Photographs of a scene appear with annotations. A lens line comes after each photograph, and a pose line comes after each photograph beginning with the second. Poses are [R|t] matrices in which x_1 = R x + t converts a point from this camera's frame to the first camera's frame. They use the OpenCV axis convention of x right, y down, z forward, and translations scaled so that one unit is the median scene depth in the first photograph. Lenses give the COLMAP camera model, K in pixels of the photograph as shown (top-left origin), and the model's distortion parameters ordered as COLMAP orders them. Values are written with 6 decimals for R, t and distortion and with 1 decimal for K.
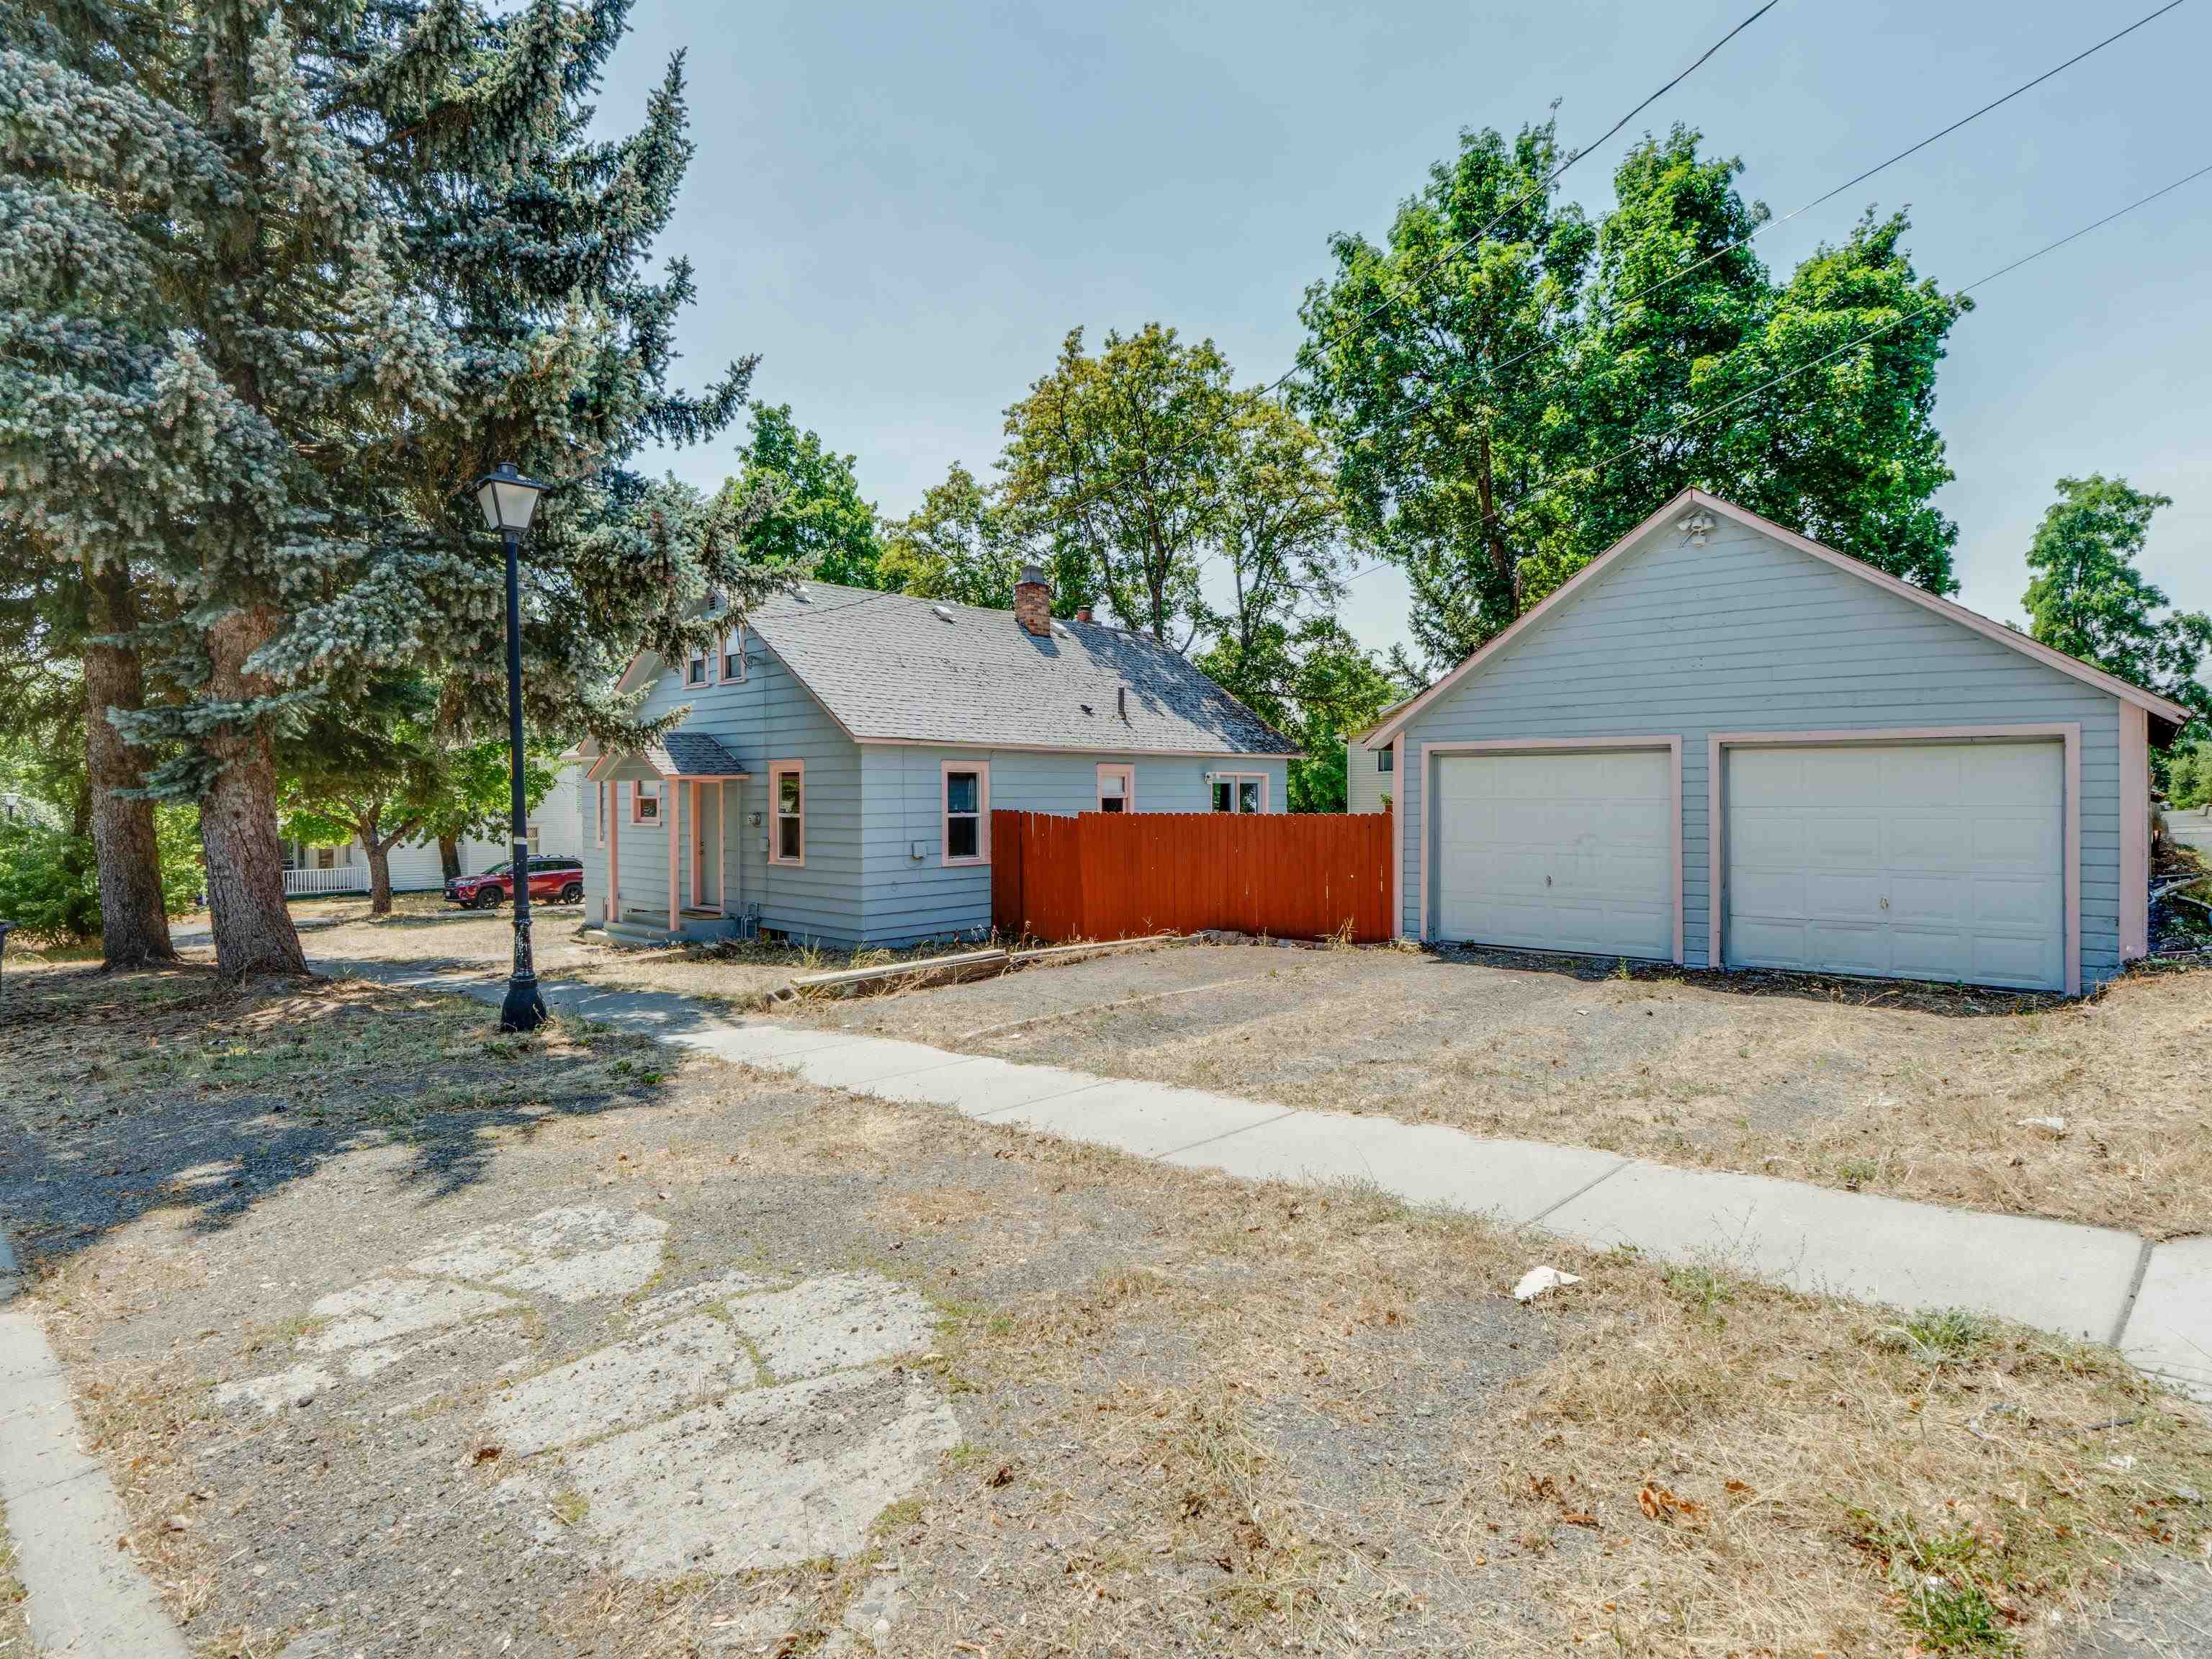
lens RADIAL K [[1127.5, 0, 1106.0], [0, 1127.5, 829.5], [0, 0, 1]] dist [0.000007, 0.000142]
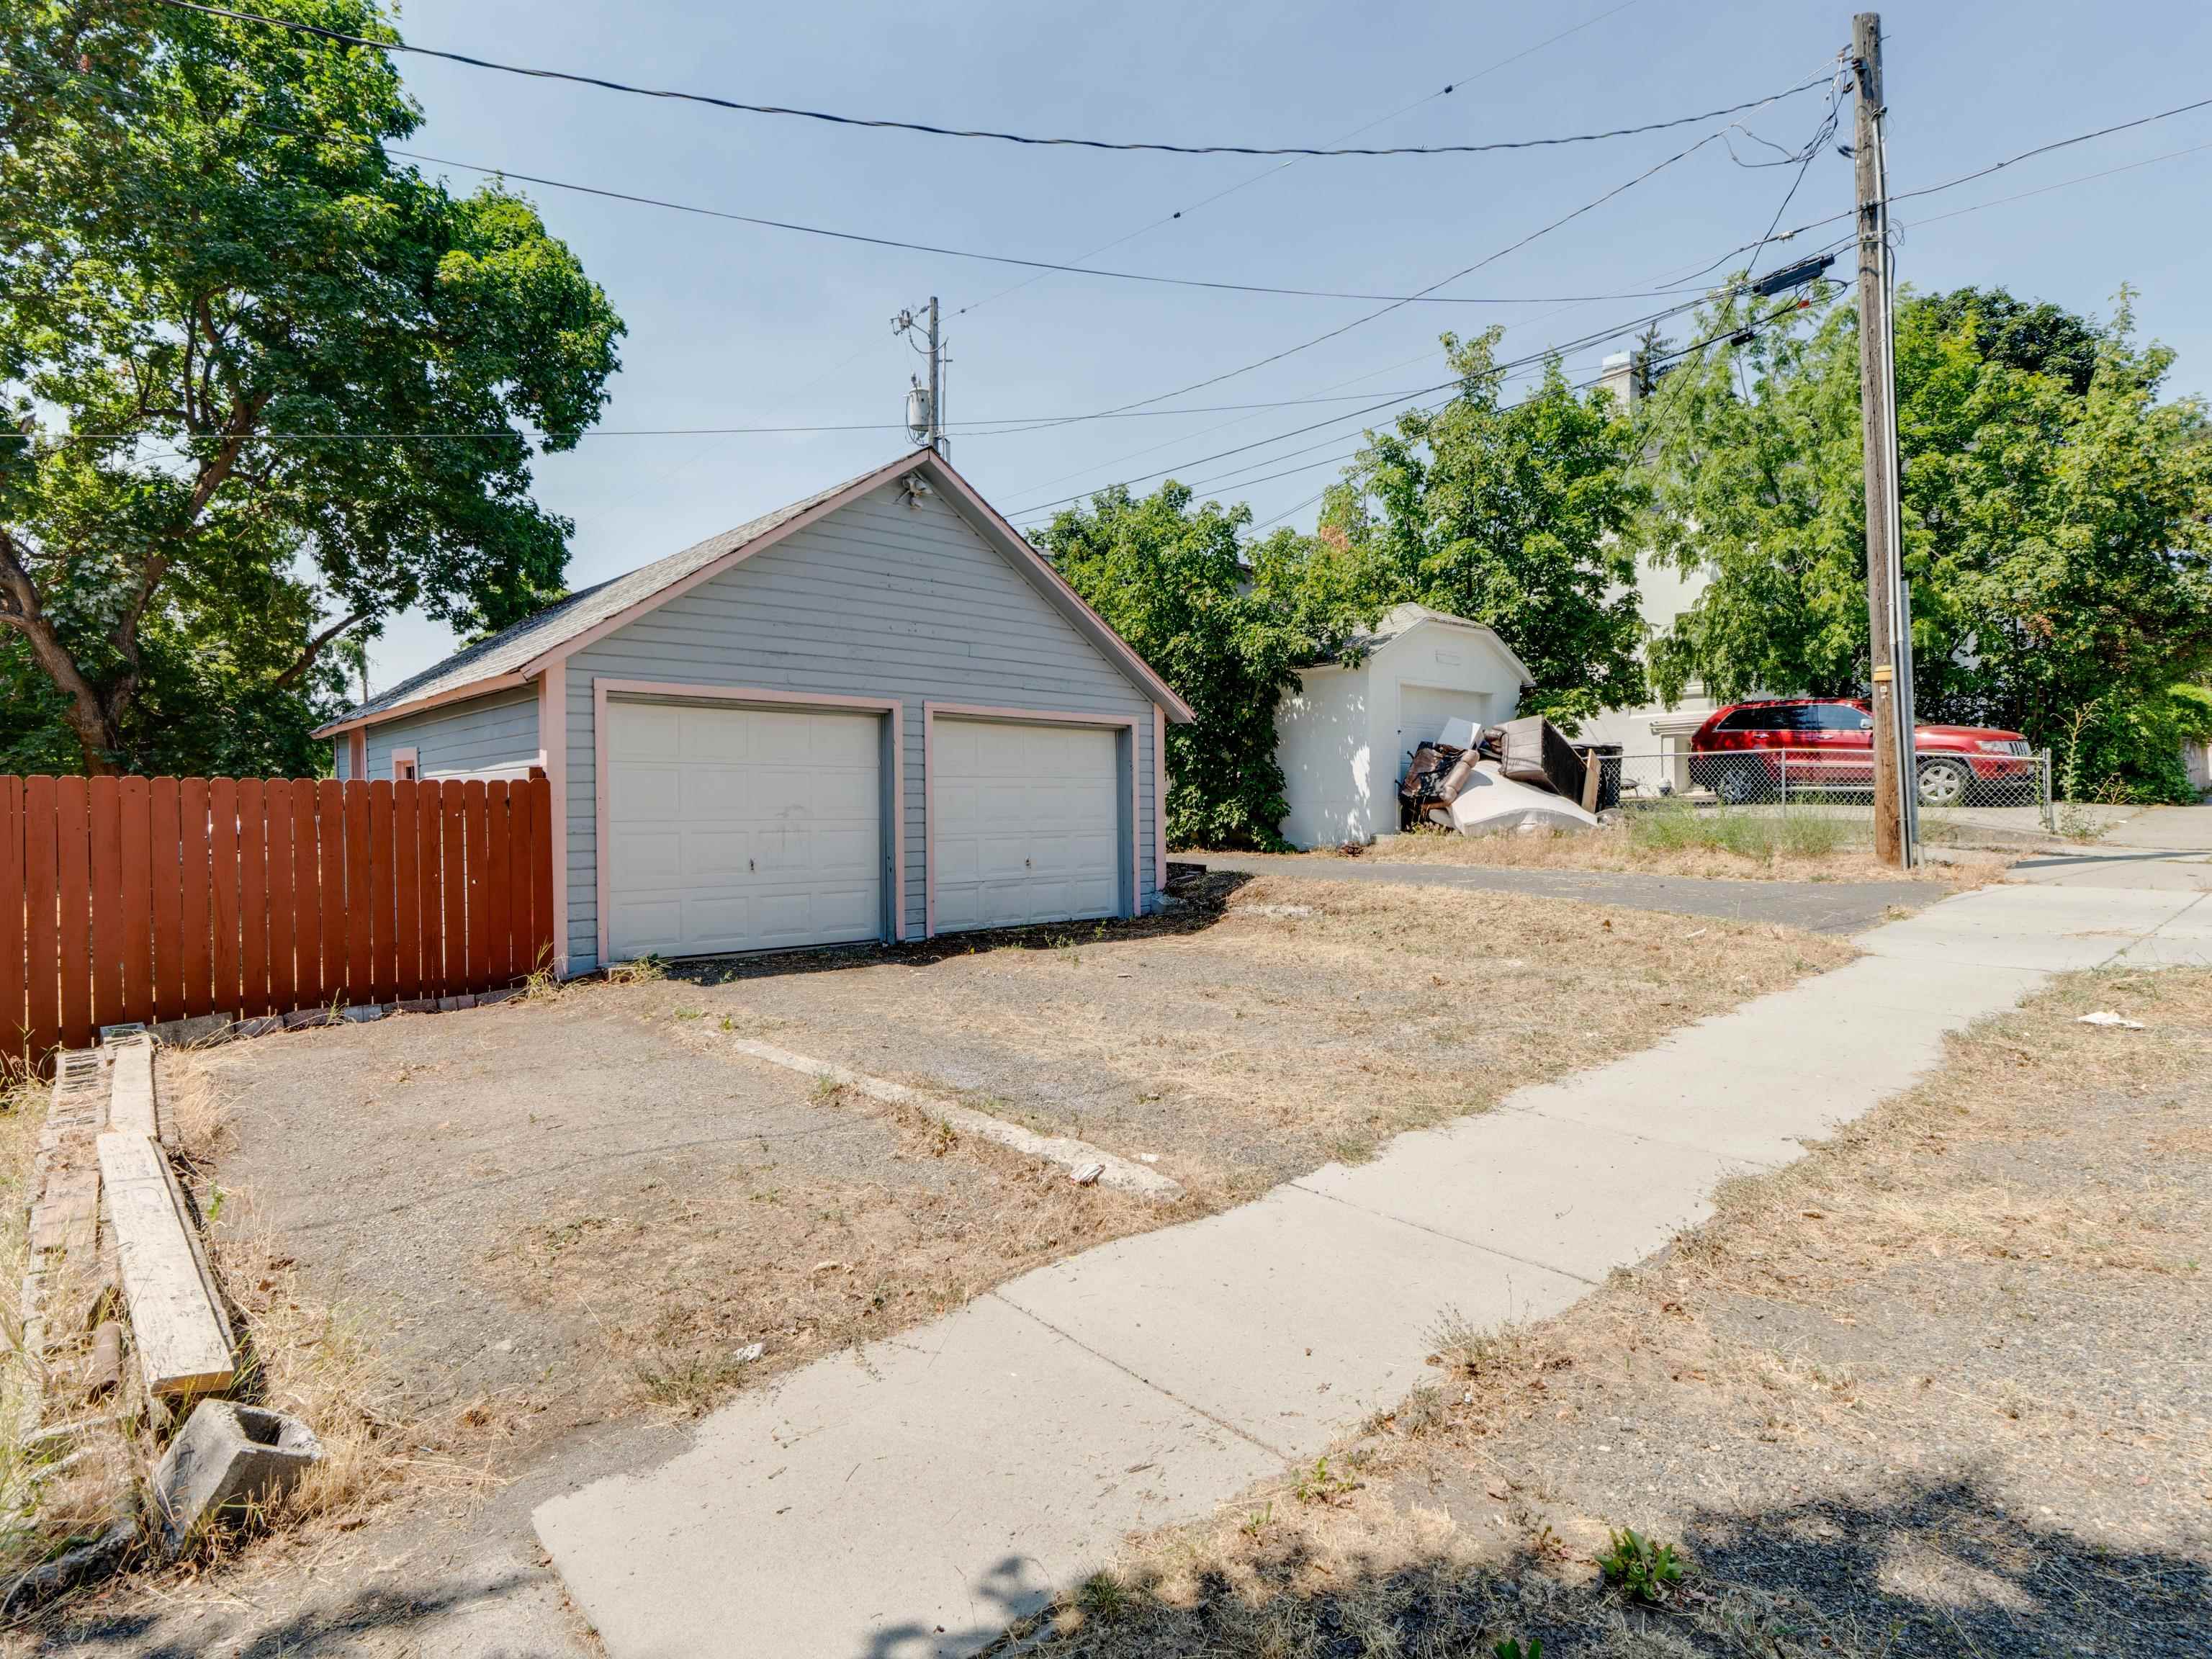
lens RADIAL K [[1206.2, 0, 1106.0], [0, 1206.2, 829.5], [0, 0, 1]] dist [0.000740, 0.000410]
pose [[0.108984, -0.012050, 0.993970, -0.163767], [0.031965, 0.999452, 0.008611, 0.007538], [-0.993529, 0.030834, 0.109309, 0.240115]]
